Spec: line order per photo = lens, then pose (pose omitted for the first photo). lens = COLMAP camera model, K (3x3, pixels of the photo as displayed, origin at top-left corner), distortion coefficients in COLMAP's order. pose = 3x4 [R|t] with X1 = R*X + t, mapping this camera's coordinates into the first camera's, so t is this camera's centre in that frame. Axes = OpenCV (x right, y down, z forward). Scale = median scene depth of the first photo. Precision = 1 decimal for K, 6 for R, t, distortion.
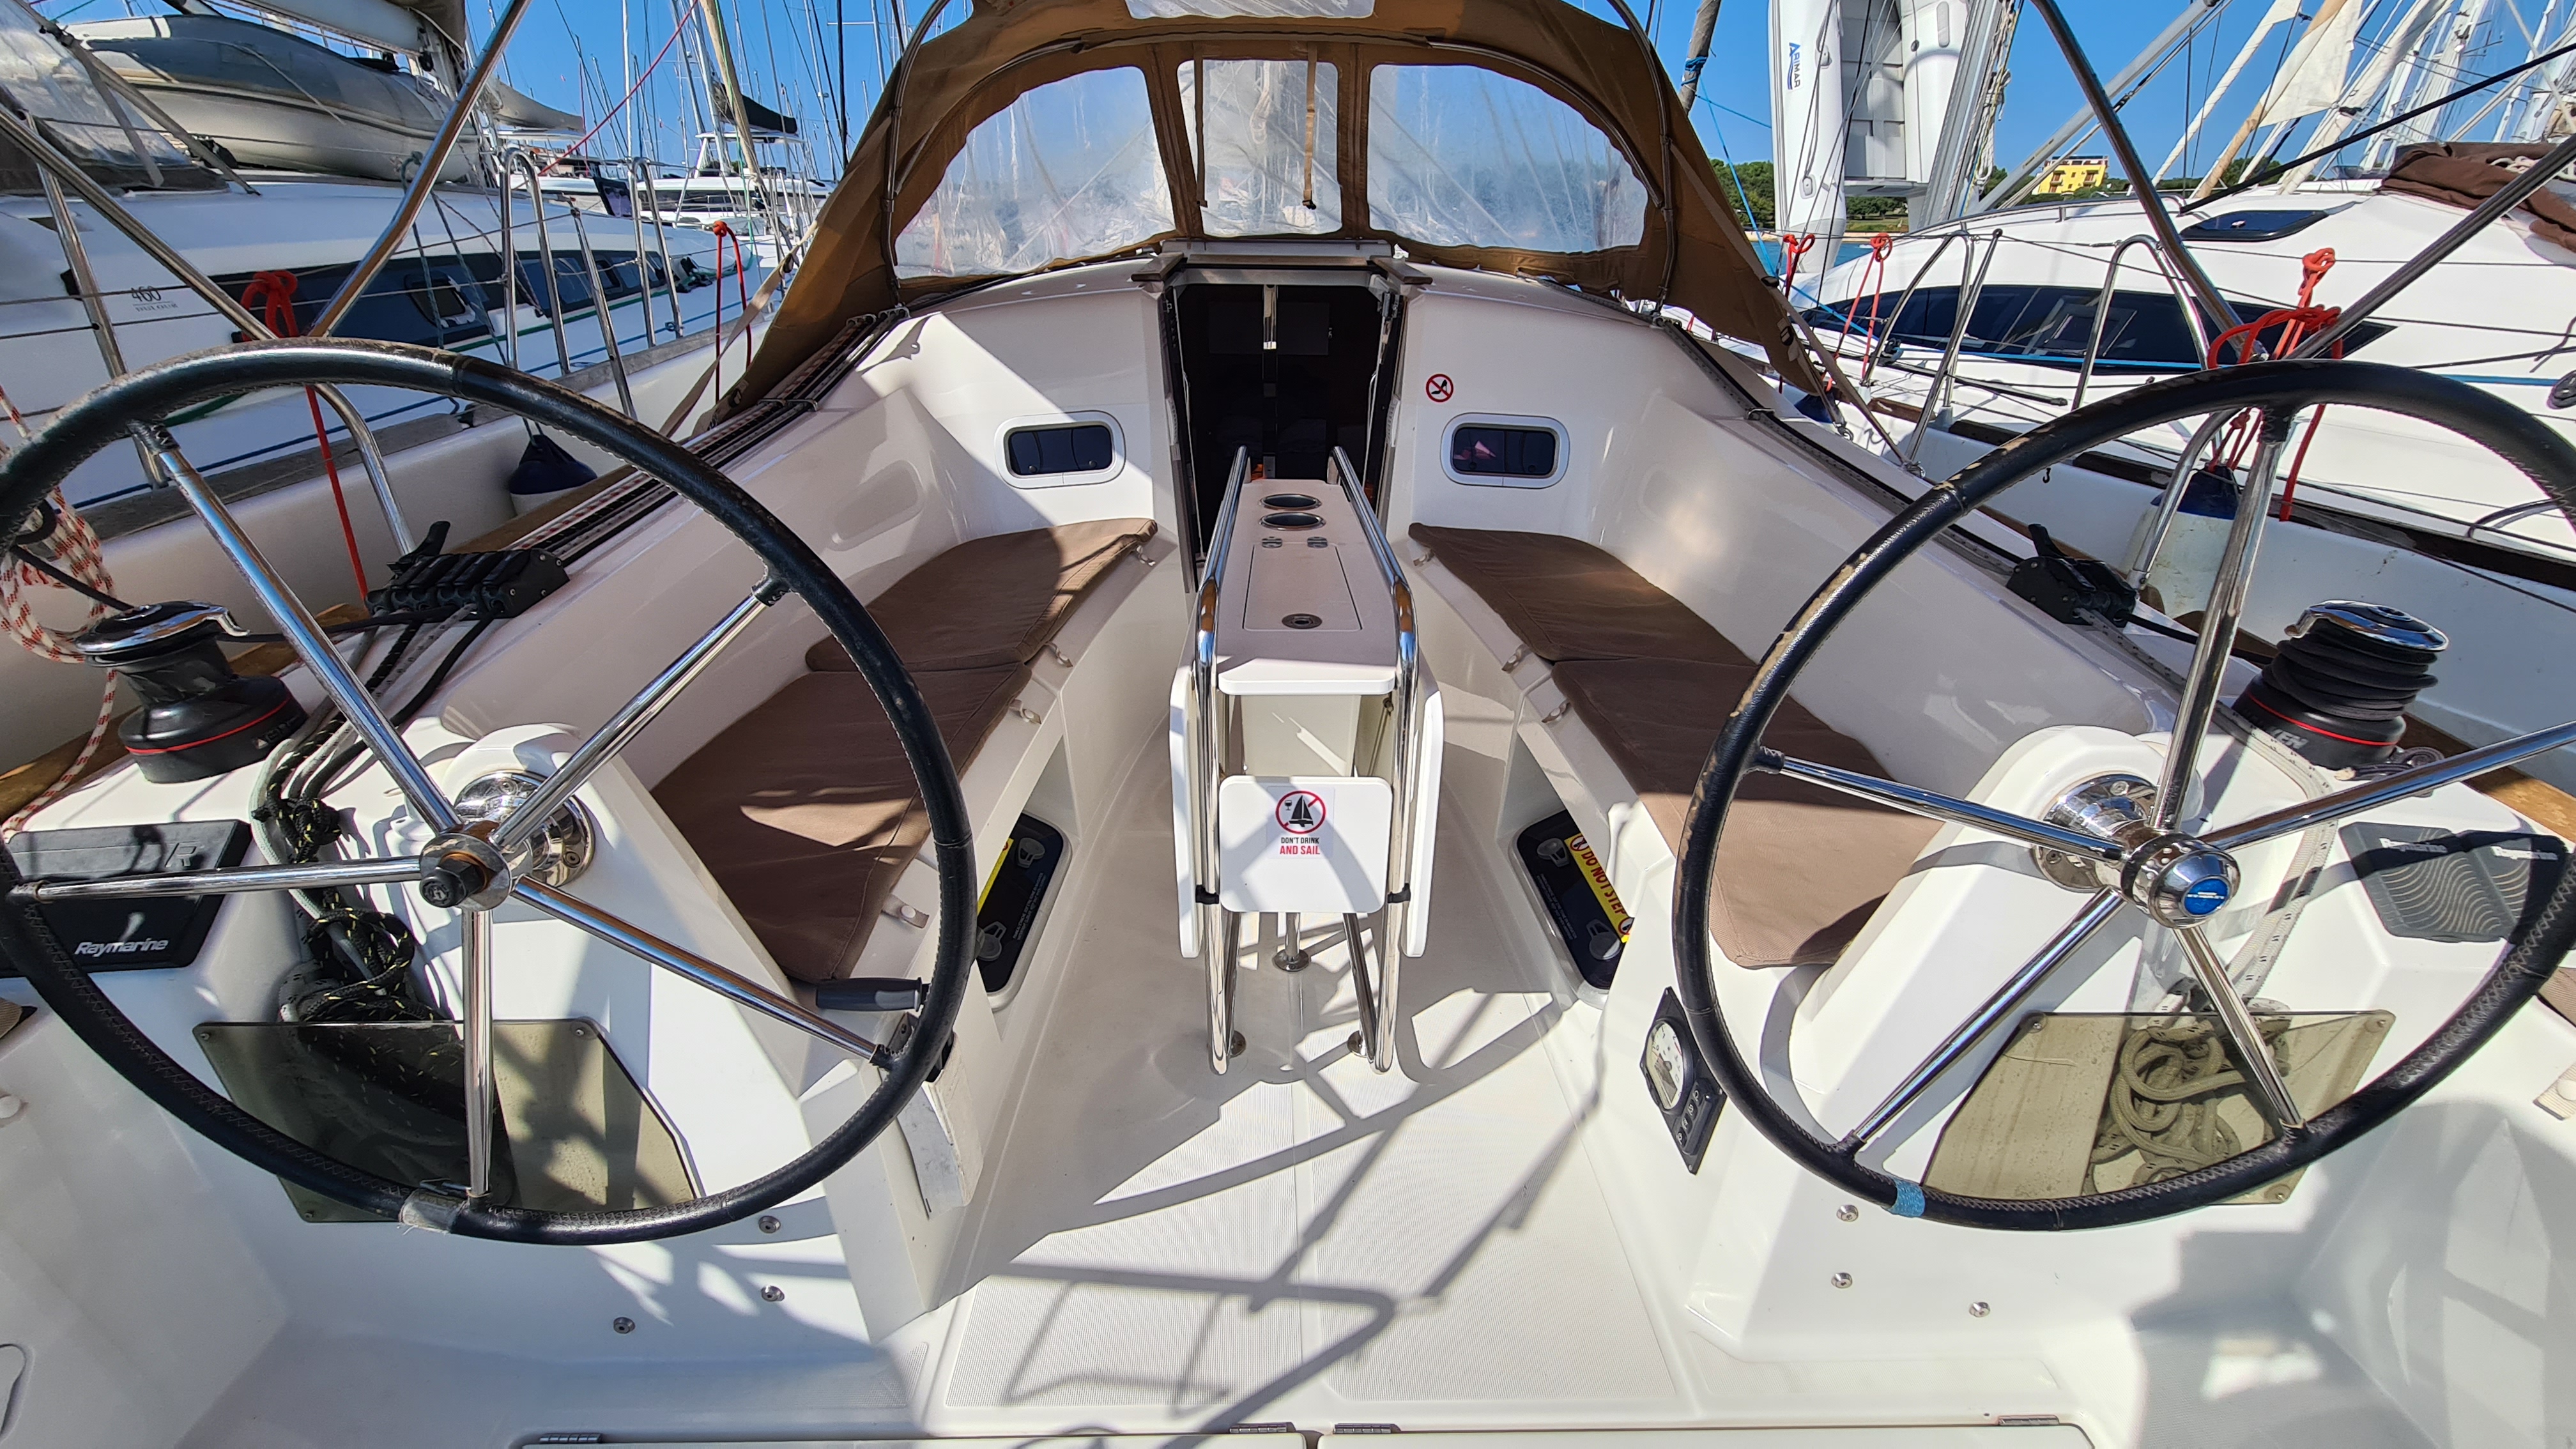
lens RADIAL K [[1014.3, 0, 1301.5], [0, 1014.3, 733.8], [0, 0, 1]] dist [-0.003703, -0.000858]
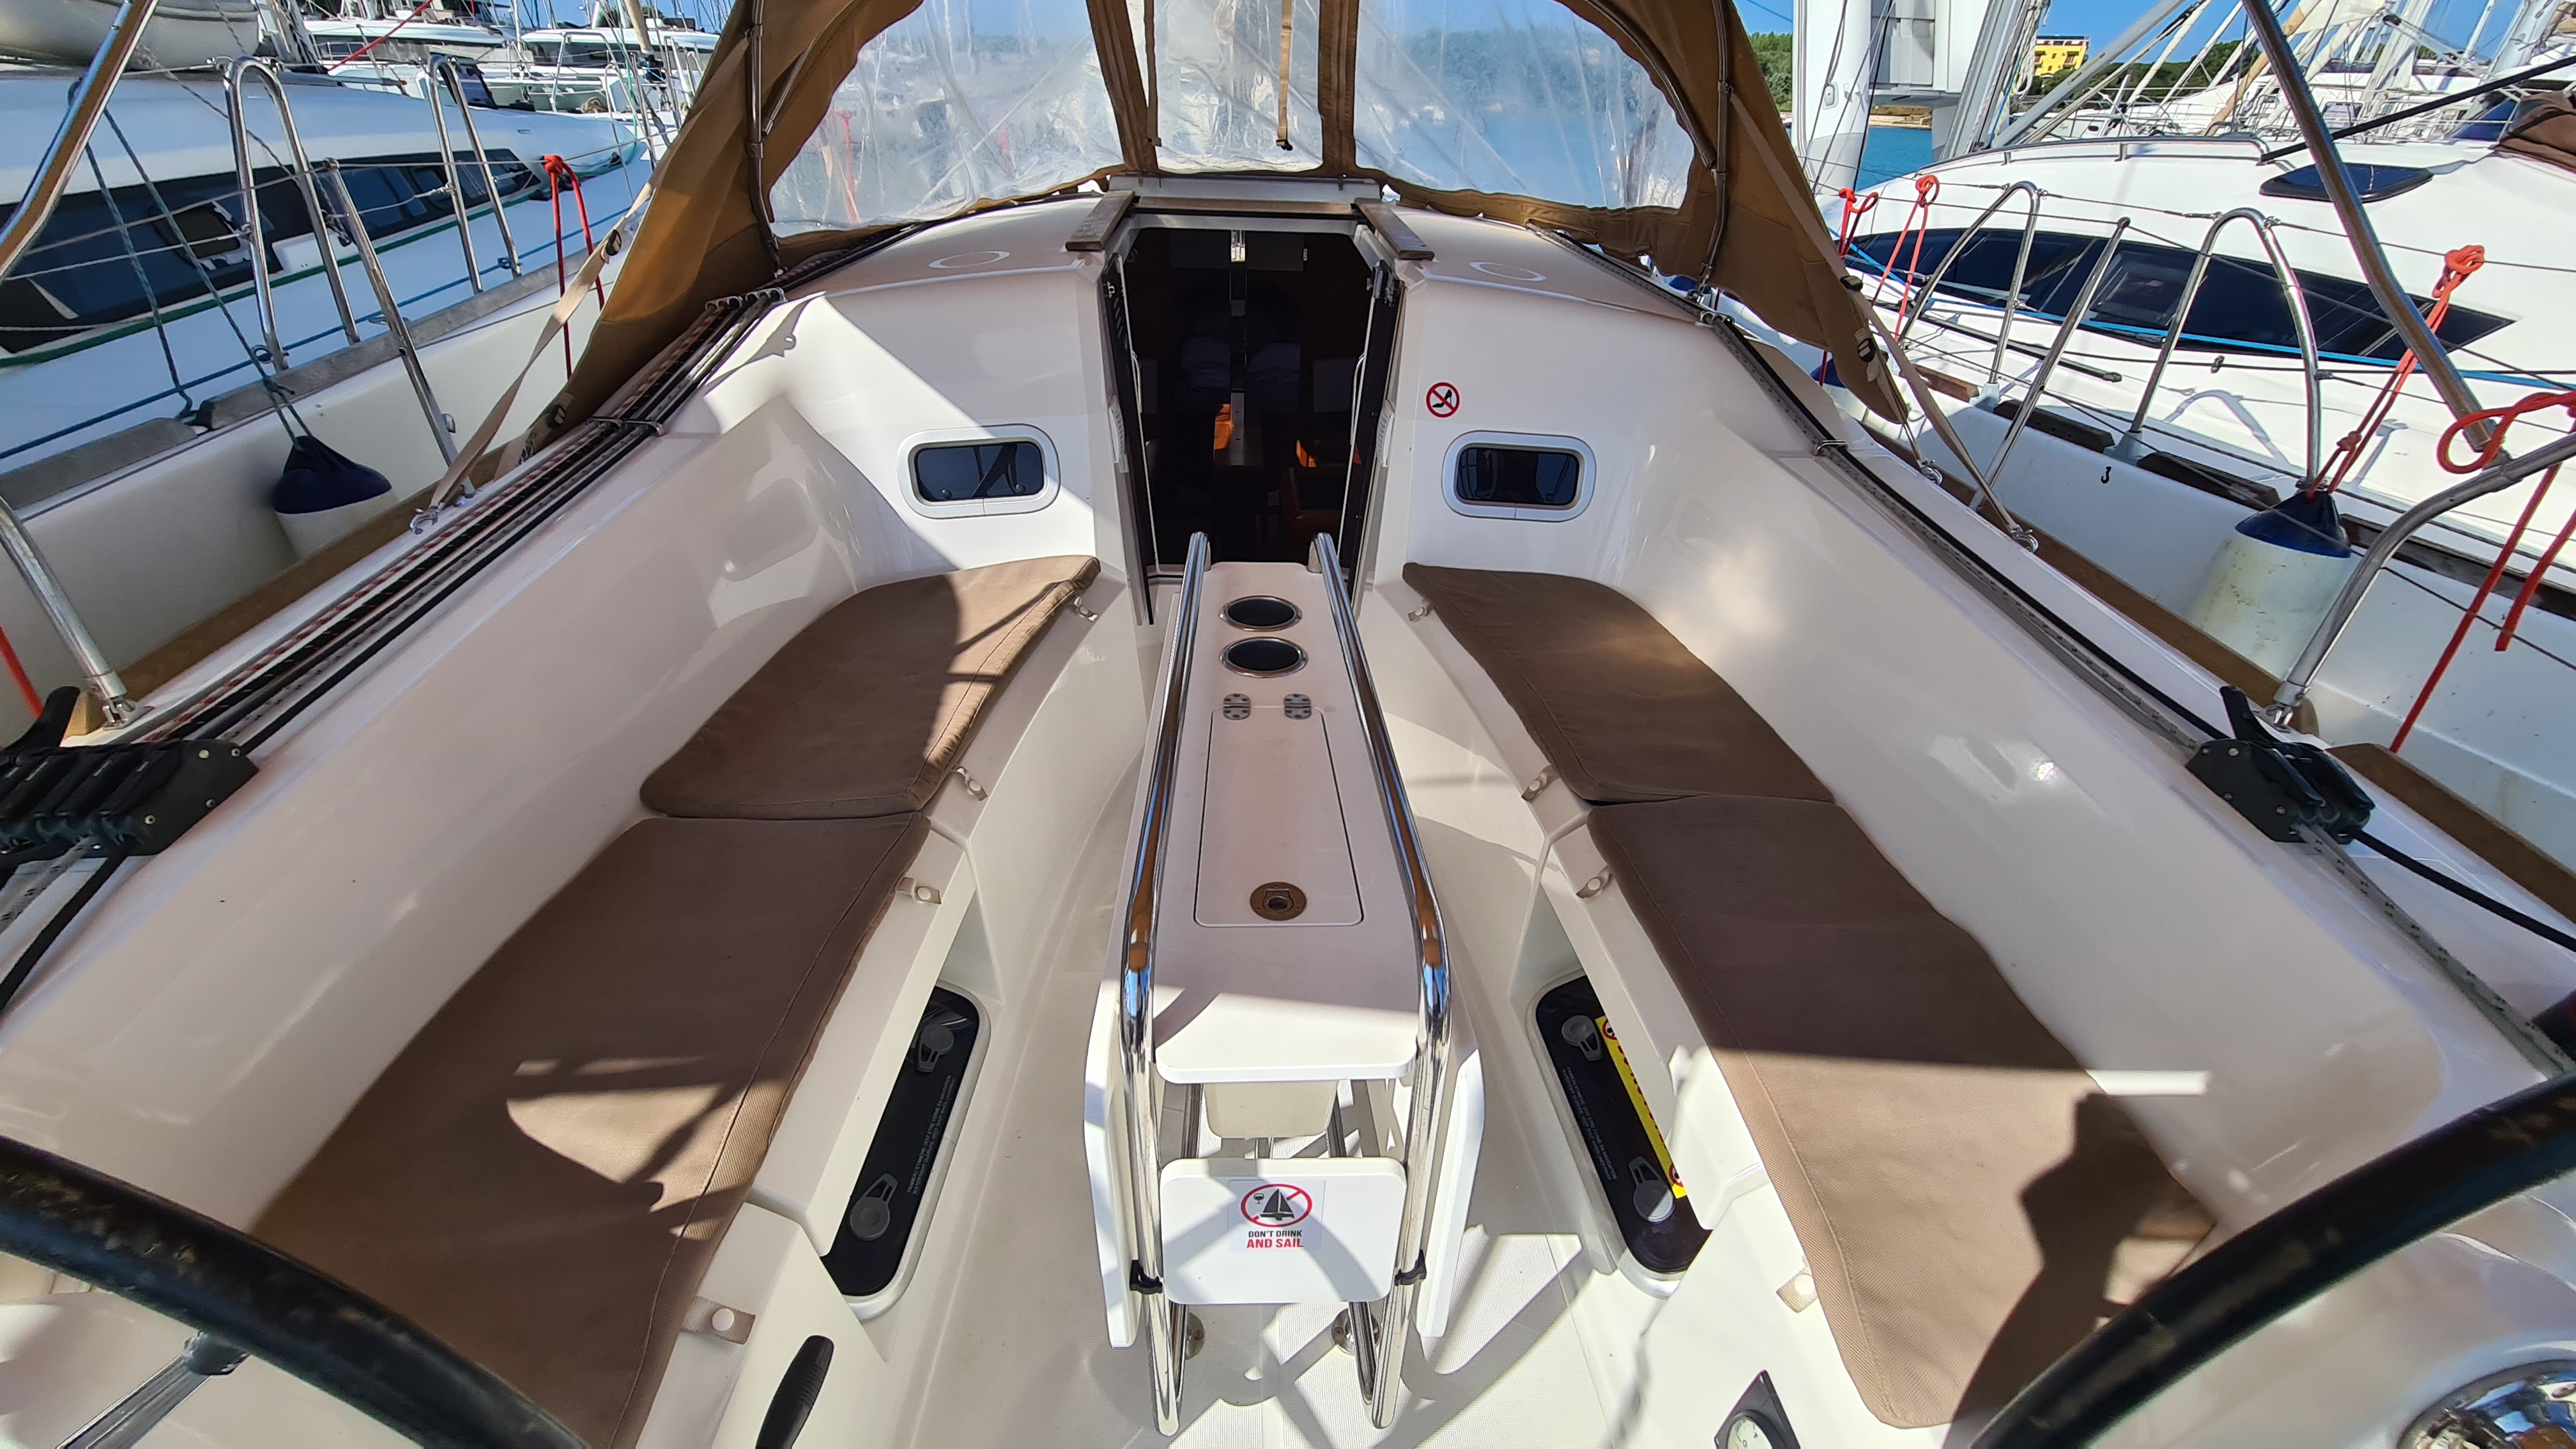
lens RADIAL K [[1014.3, 0, 1301.5], [0, 1014.3, 733.8], [0, 0, 1]] dist [-0.003703, -0.000858]
pose [[0.999499, 0.003999, 0.031398, -0.003108], [-0.006998, 0.995358, 0.095982, -0.151762], [-0.030869, -0.096154, 0.994888, 0.160537]]
